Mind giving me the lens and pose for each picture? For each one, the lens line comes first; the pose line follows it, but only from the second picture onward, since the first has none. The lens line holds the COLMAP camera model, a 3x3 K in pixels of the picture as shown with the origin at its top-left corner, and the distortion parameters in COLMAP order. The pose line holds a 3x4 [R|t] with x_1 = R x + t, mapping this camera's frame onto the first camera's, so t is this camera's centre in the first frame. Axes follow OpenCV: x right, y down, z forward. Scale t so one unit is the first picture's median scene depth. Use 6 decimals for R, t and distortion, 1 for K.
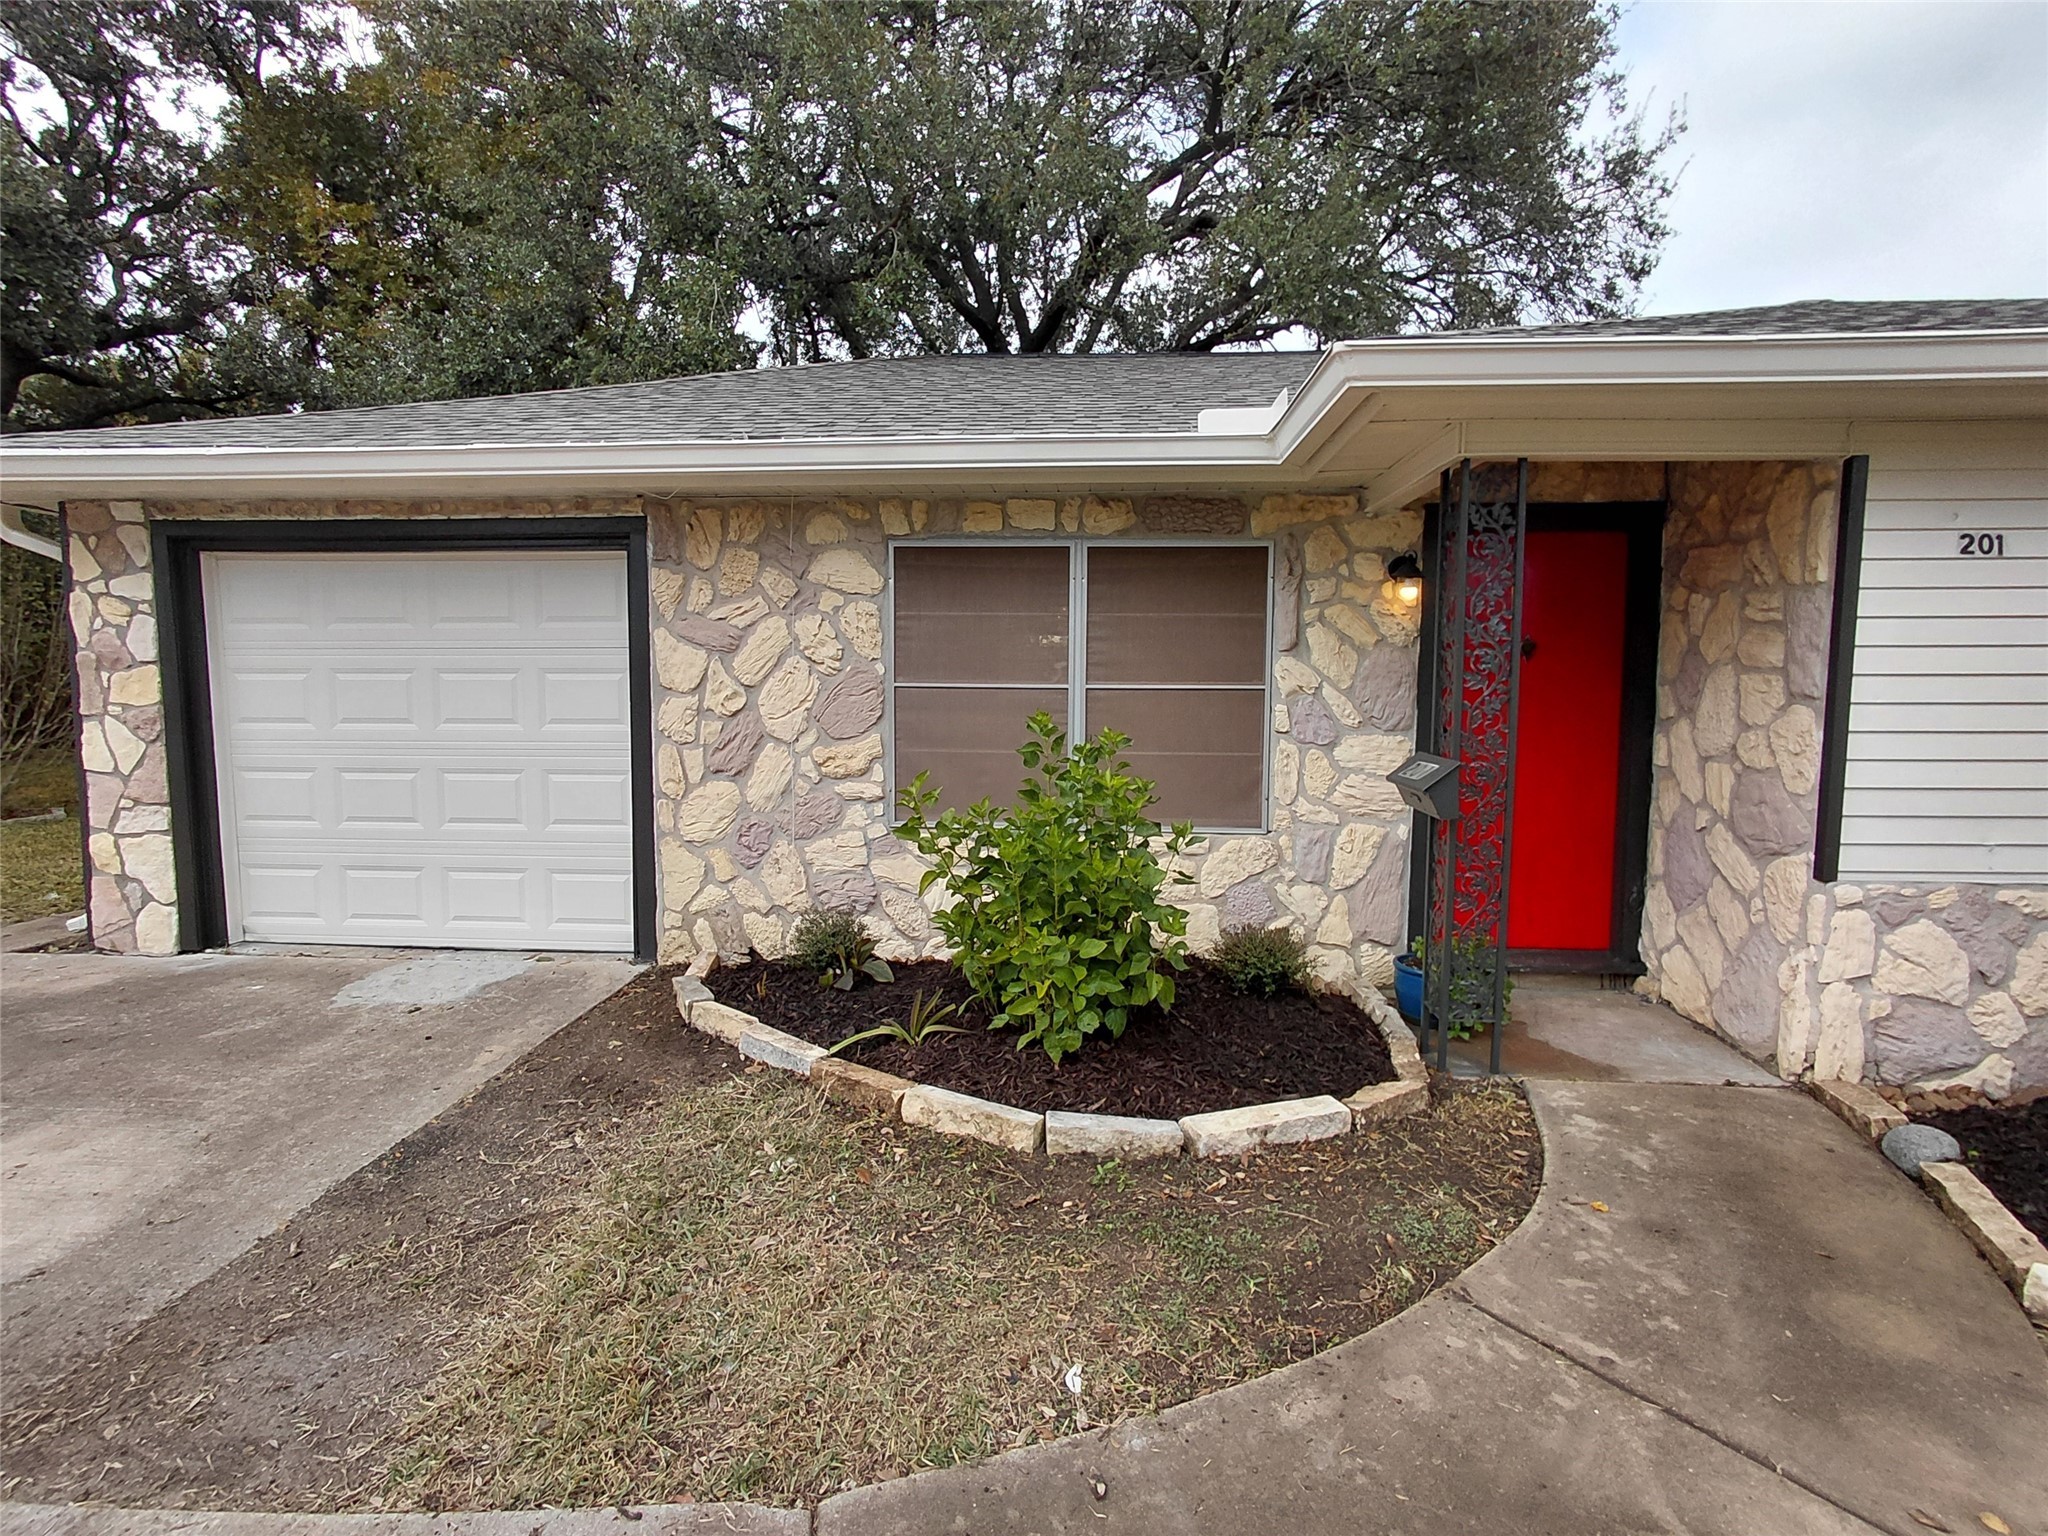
lens RADIAL K [[950.5, 0, 1021.4], [0, 950.5, 759.0], [0, 0, 1]] dist [0.002883, -0.000497]
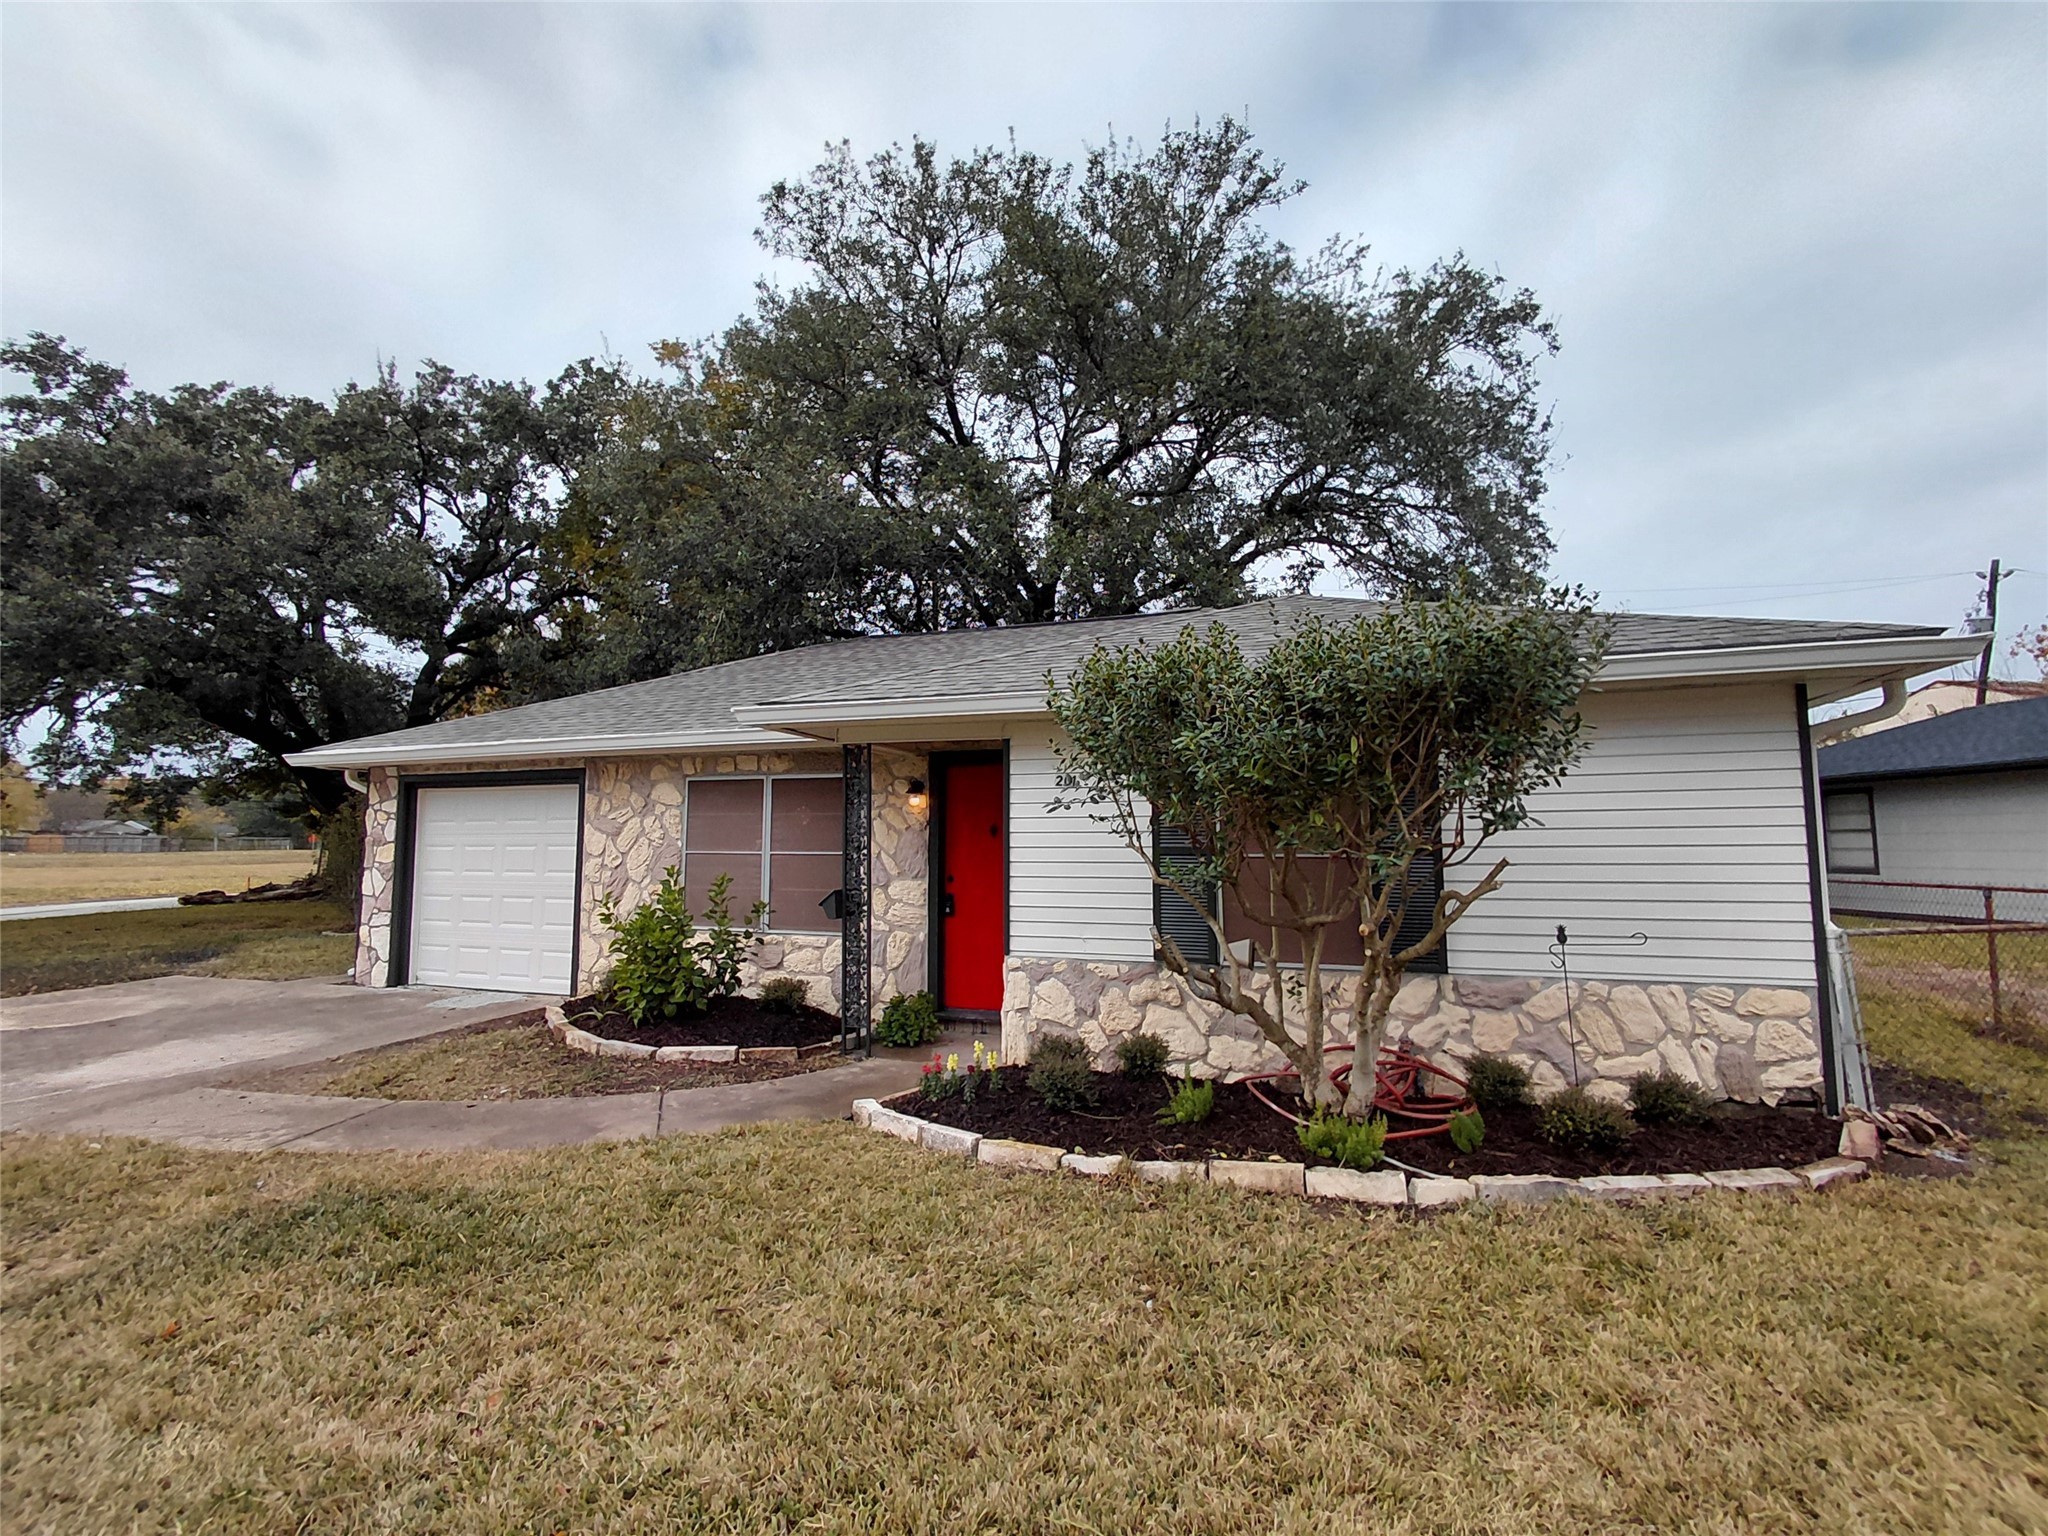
lens RADIAL K [[950.5, 0, 1021.4], [0, 950.5, 759.0], [0, 0, 1]] dist [0.002883, -0.000497]
pose [[0.957235, -0.029726, -0.287780, 1.061489], [-0.019650, 0.985730, -0.167181, 0.042320], [0.288643, 0.165686, 0.942992, -0.627265]]
